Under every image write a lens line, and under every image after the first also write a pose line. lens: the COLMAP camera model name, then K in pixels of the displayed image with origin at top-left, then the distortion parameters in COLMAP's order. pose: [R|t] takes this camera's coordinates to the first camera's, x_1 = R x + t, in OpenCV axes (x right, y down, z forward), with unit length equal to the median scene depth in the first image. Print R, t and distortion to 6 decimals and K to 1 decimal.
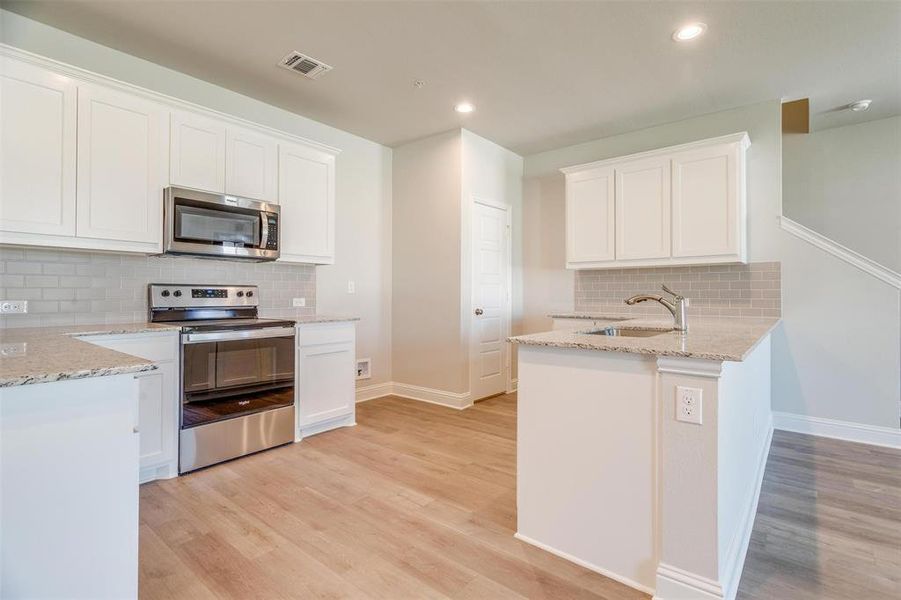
lens RADIAL K [[428.7, 0, 451.9], [0, 428.7, 285.6], [0, 0, 1]] dist [0.010633, -0.003002]
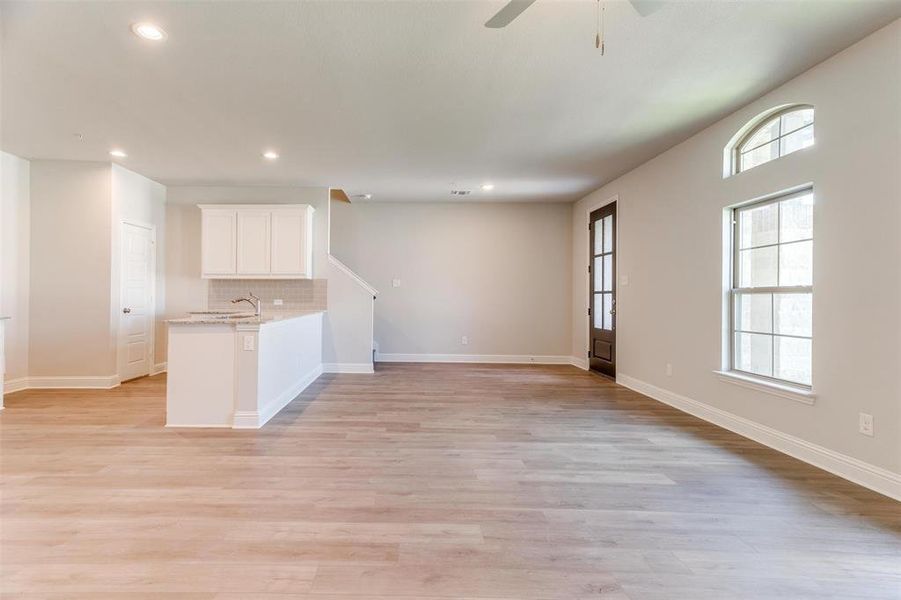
lens RADIAL K [[444.0, 0, 401.7], [0, 444.0, 297.4], [0, 0, 1]] dist [0.012182, -0.000155]
pose [[0.785817, 0.001870, 0.618456, -0.142686], [-0.016678, 0.999696, 0.018167, -0.018152], [-0.618234, -0.024591, 0.785610, -0.668099]]
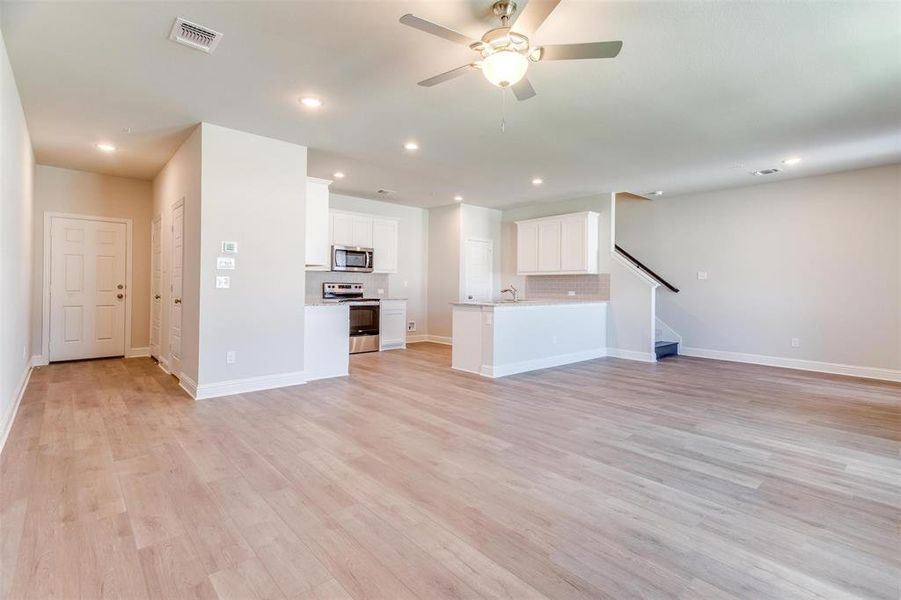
lens RADIAL K [[428.7, 0, 453.2], [0, 428.7, 284.2], [0, 0, 1]] dist [0.010633, -0.003002]
pose [[0.988100, 0.007774, -0.153618, 0.356771], [-0.006048, 0.999913, 0.011703, -0.024752], [0.153696, -0.010635, 0.988061, -1.145836]]
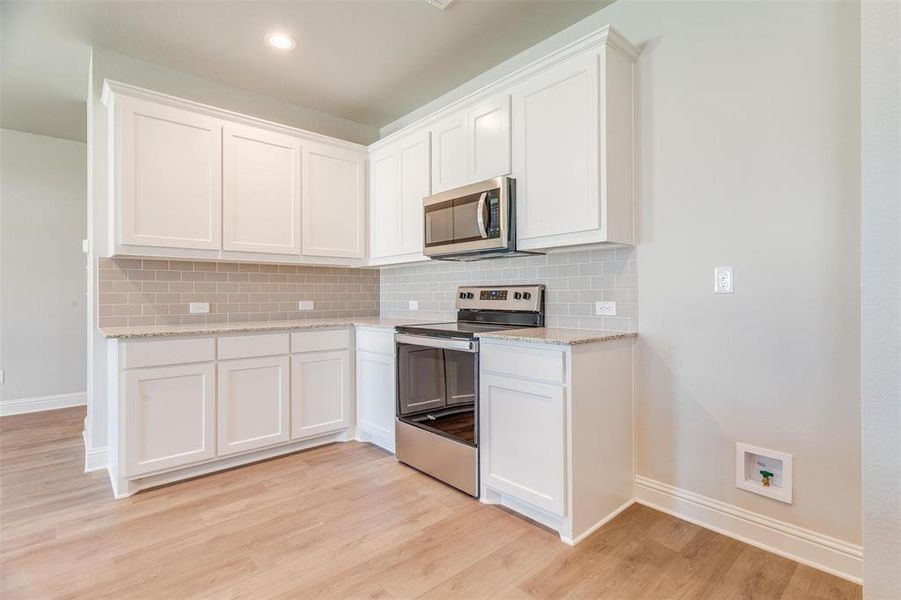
lens RADIAL K [[428.7, 0, 453.9], [0, 428.7, 295.4], [0, 0, 1]] dist [0.010633, -0.003002]
pose [[-0.154852, -0.003467, -0.987932, 0.332684], [0.025361, 0.999650, -0.007483, 0.022234], [0.987612, -0.026213, -0.154710, 0.998294]]
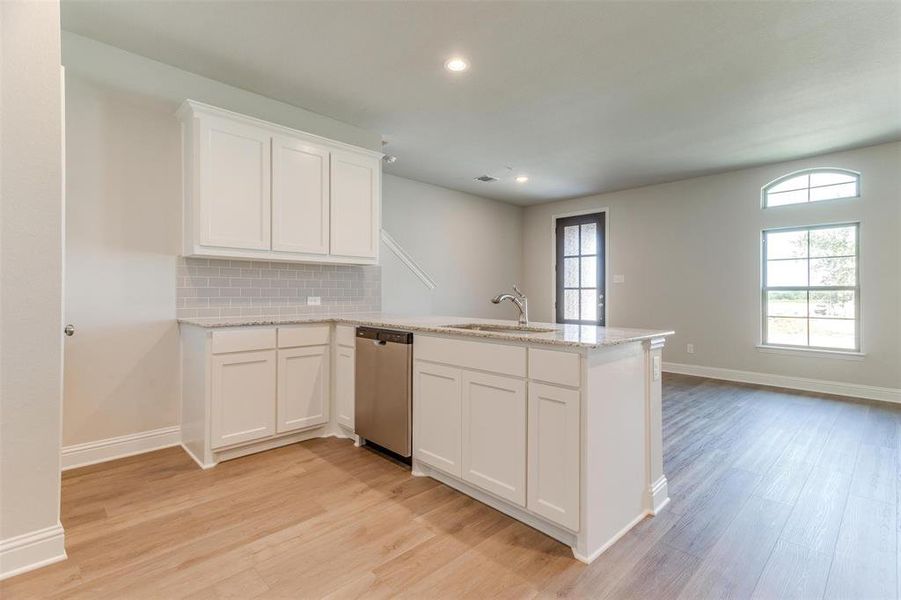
lens RADIAL K [[428.7, 0, 440.7], [0, 428.7, 286.0], [0, 0, 1]] dist [0.010633, -0.003002]
pose [[0.112751, 0.016660, 0.993484, -0.464458], [-0.025008, 0.999590, -0.013924, 0.014034], [-0.993309, -0.023275, 0.113121, 0.713752]]
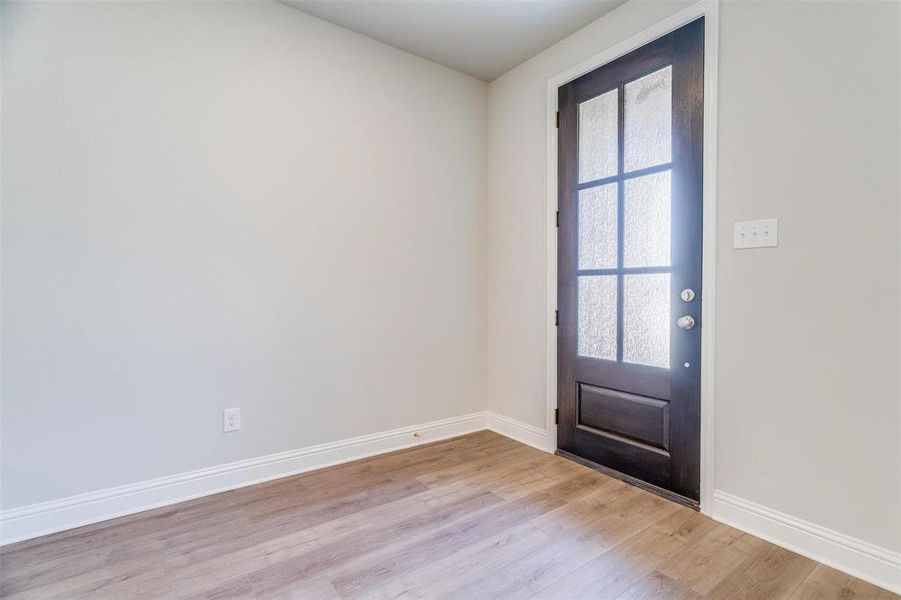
lens RADIAL K [[428.7, 0, 442.5], [0, 428.7, 294.4], [0, 0, 1]] dist [0.010633, -0.003002]
pose [[0.250407, -0.012158, 0.968064, 0.899464], [-0.019672, 0.999651, 0.017643, 0.012140], [-0.967941, -0.023462, 0.250080, 0.388087]]
